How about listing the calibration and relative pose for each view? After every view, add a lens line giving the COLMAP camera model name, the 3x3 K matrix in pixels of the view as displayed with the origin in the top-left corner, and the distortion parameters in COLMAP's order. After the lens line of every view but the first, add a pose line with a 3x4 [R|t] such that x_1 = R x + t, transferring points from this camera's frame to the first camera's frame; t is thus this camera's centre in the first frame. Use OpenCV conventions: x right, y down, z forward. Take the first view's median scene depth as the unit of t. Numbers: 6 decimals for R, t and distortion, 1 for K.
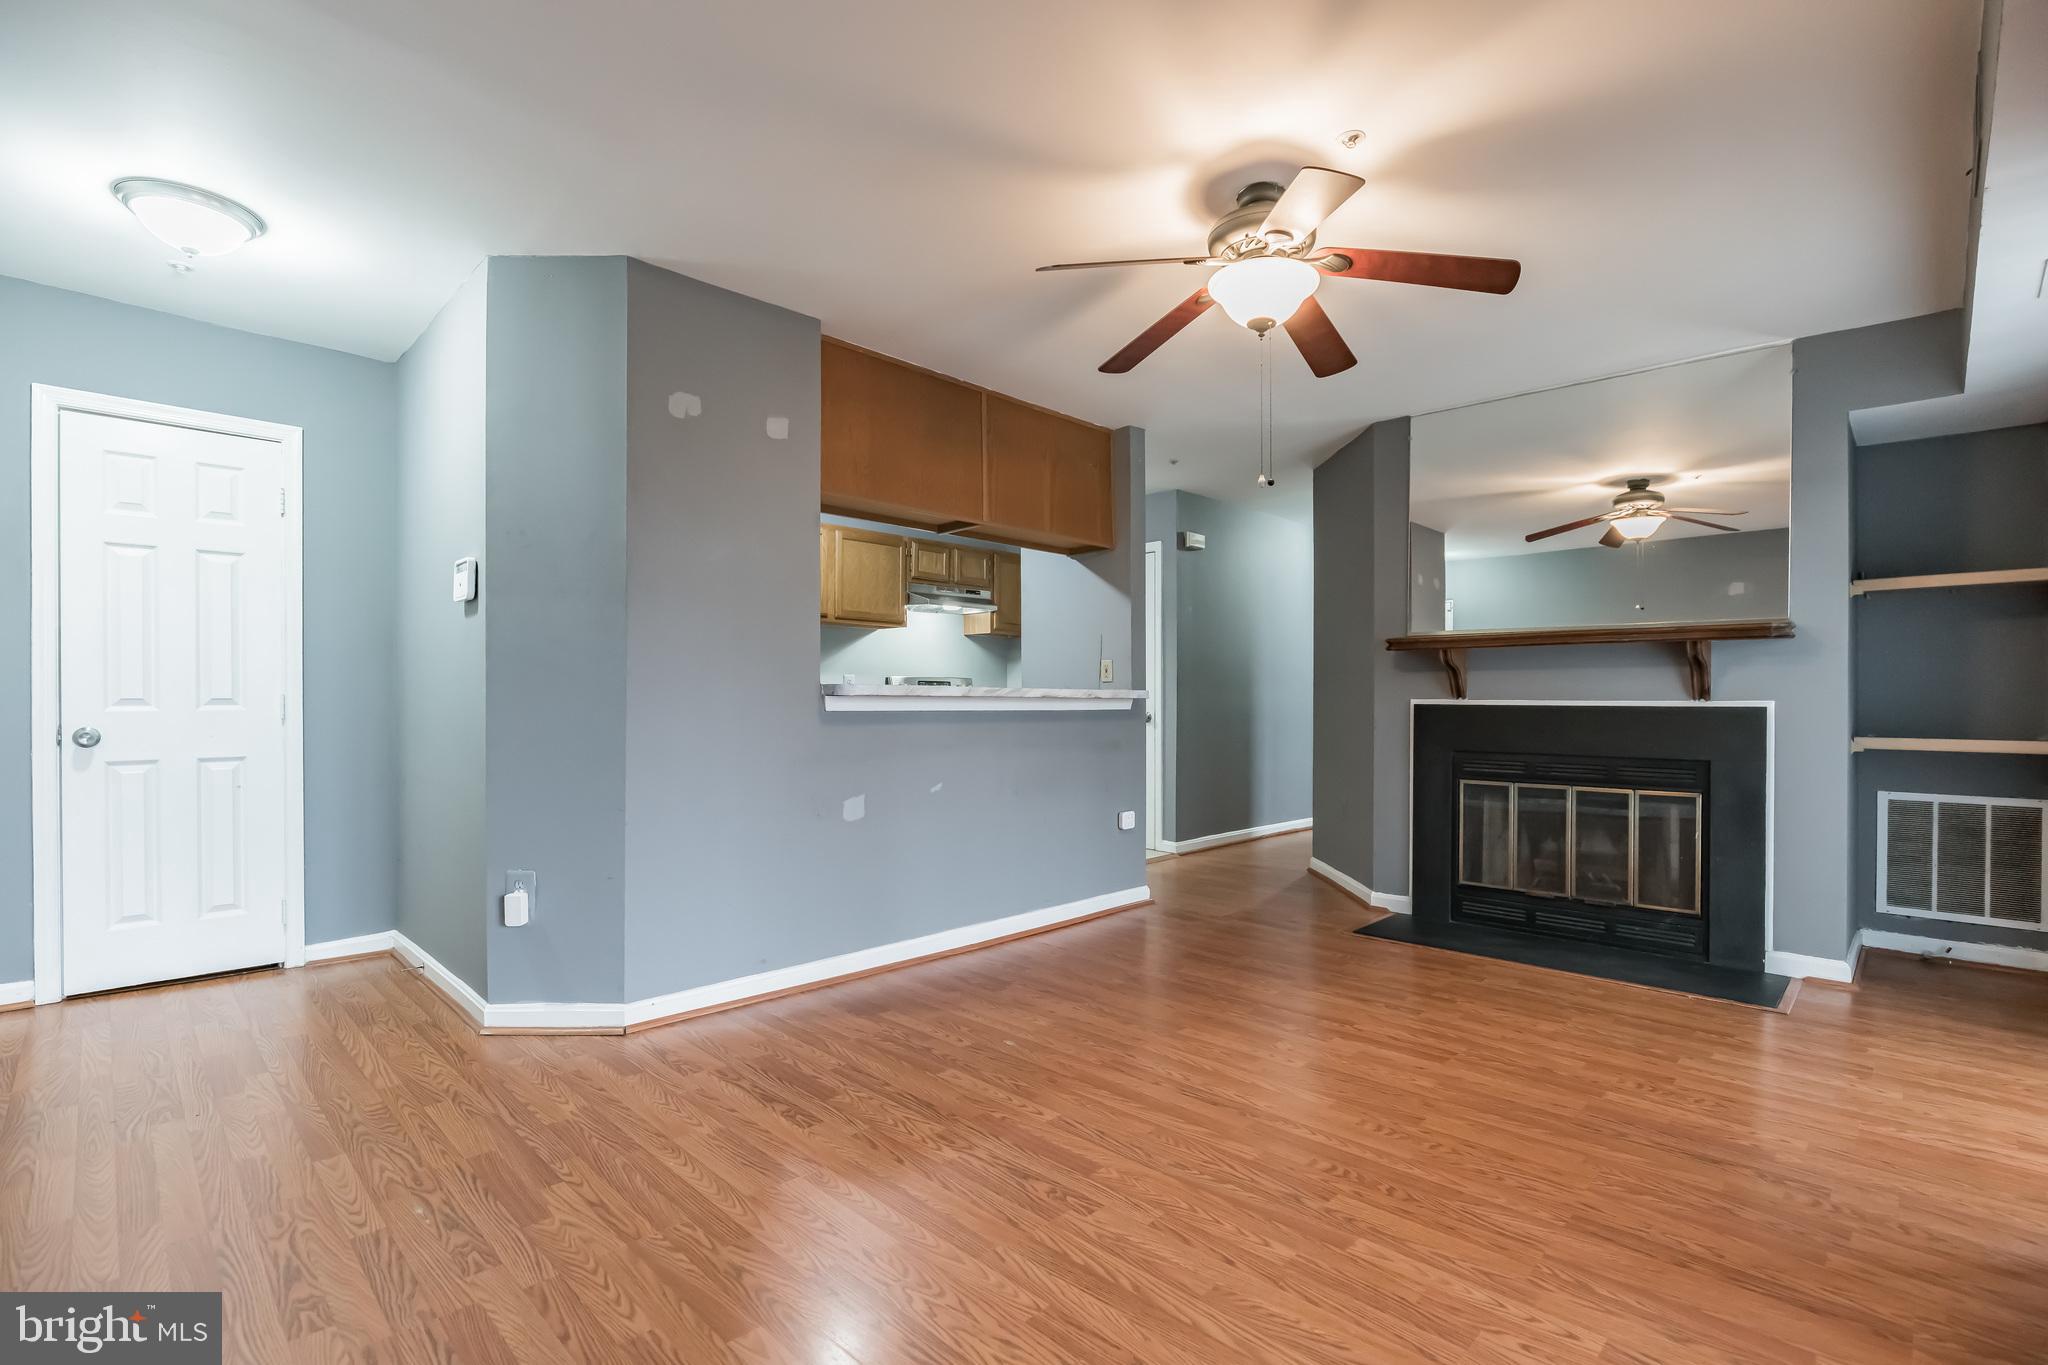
lens RADIAL K [[946.8, 0, 1025.2], [0, 946.8, 696.9], [0, 0, 1]] dist [-0.003298, -0.000082]
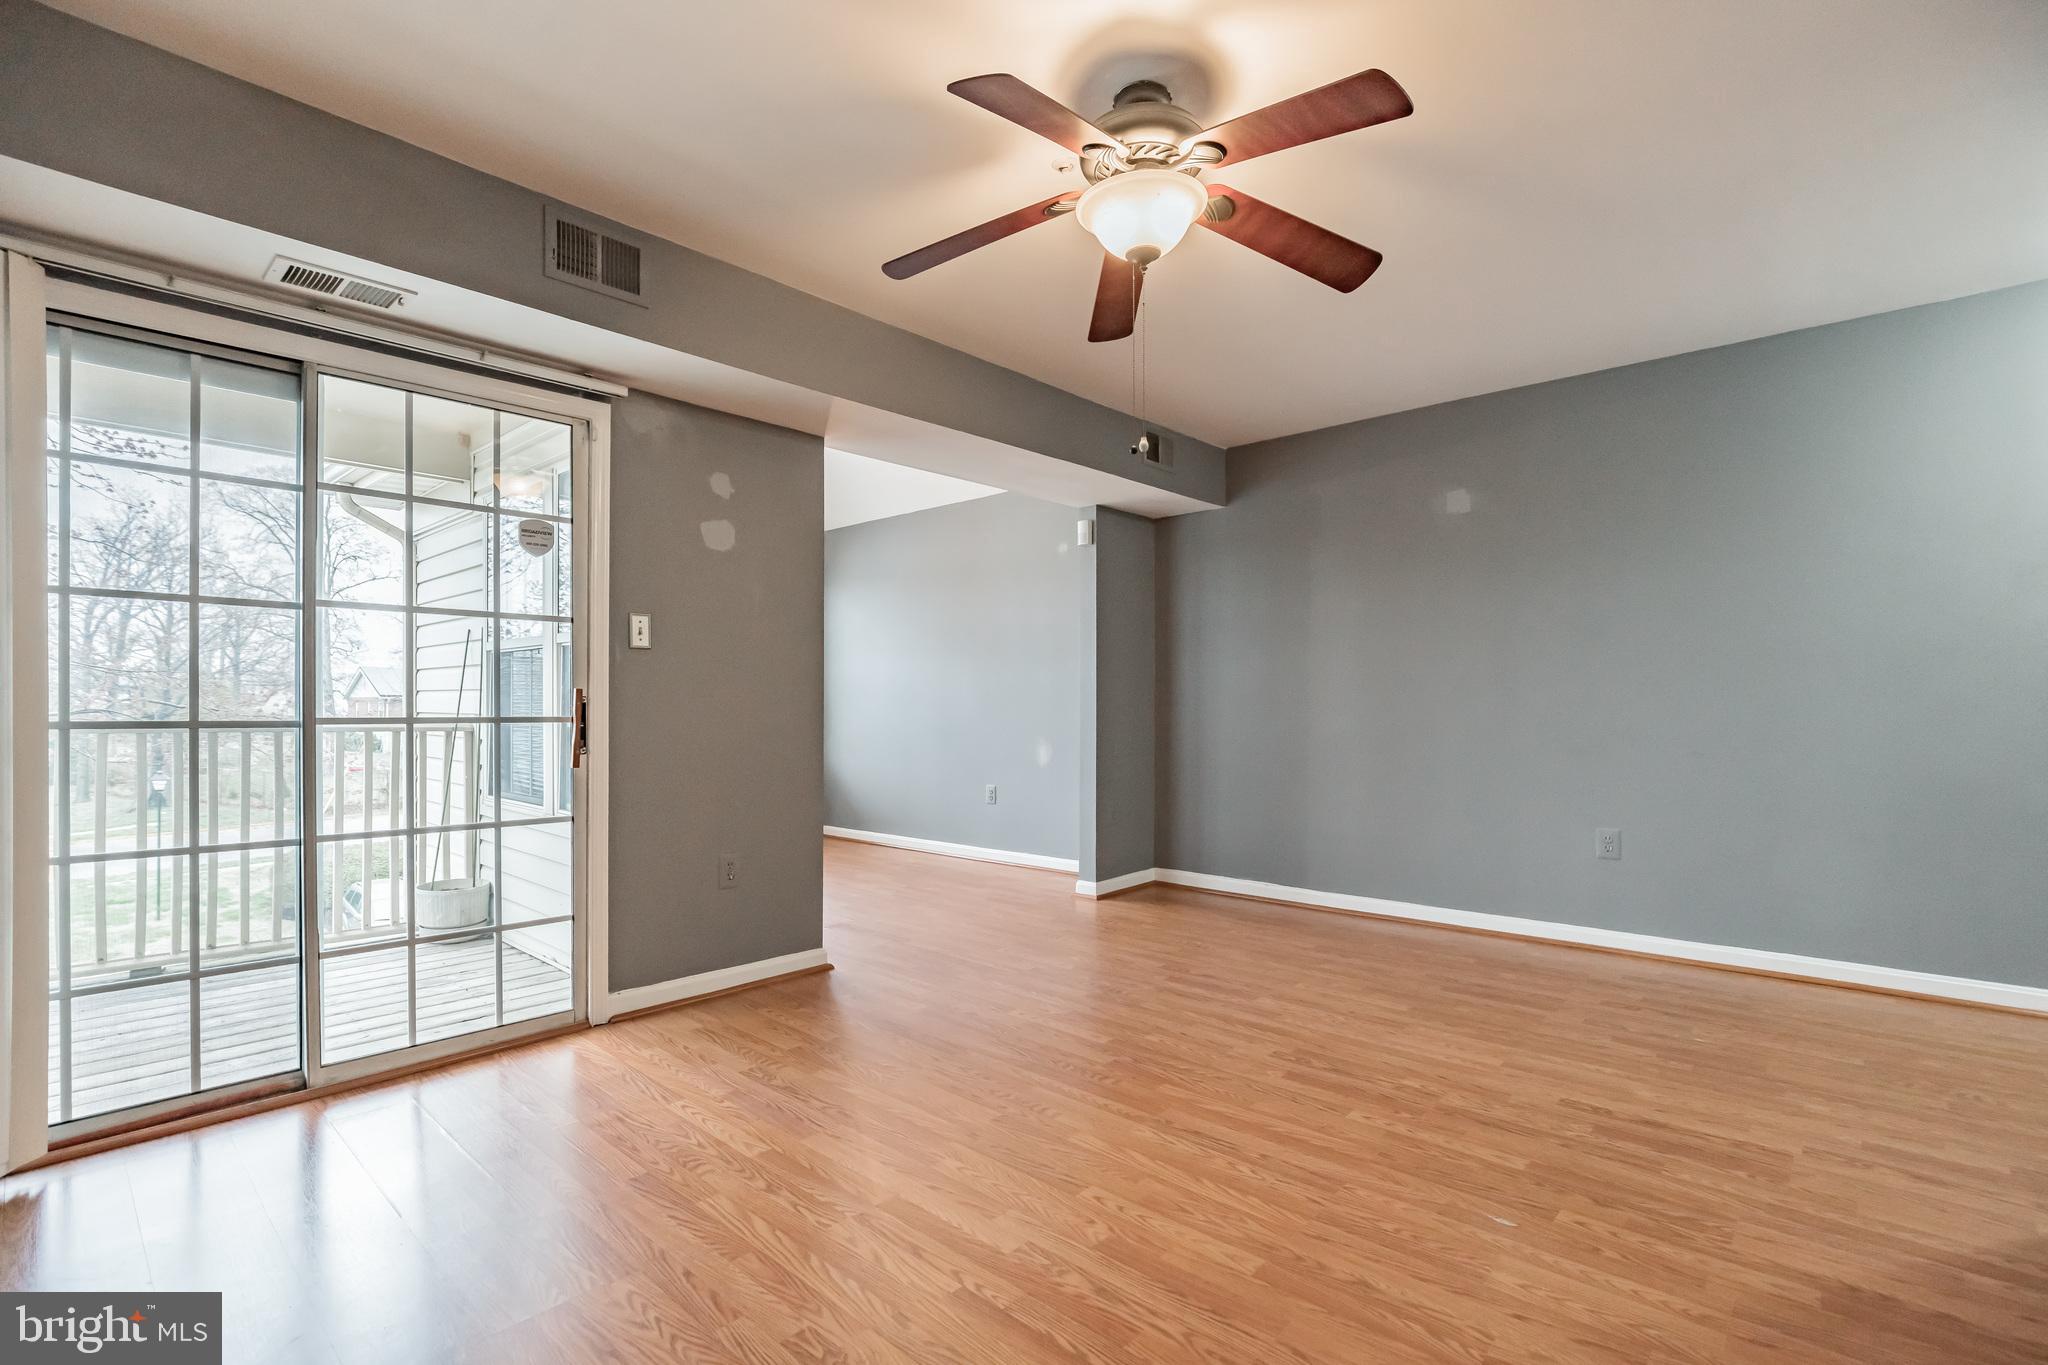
lens RADIAL K [[946.8, 0, 1022.5], [0, 946.8, 697.4], [0, 0, 1]] dist [-0.003298, -0.000082]
pose [[-0.999341, -0.003975, -0.036091, 0.406816], [-0.003366, 0.999851, -0.016936, 0.006038], [0.036153, -0.016803, -0.999205, 1.929465]]
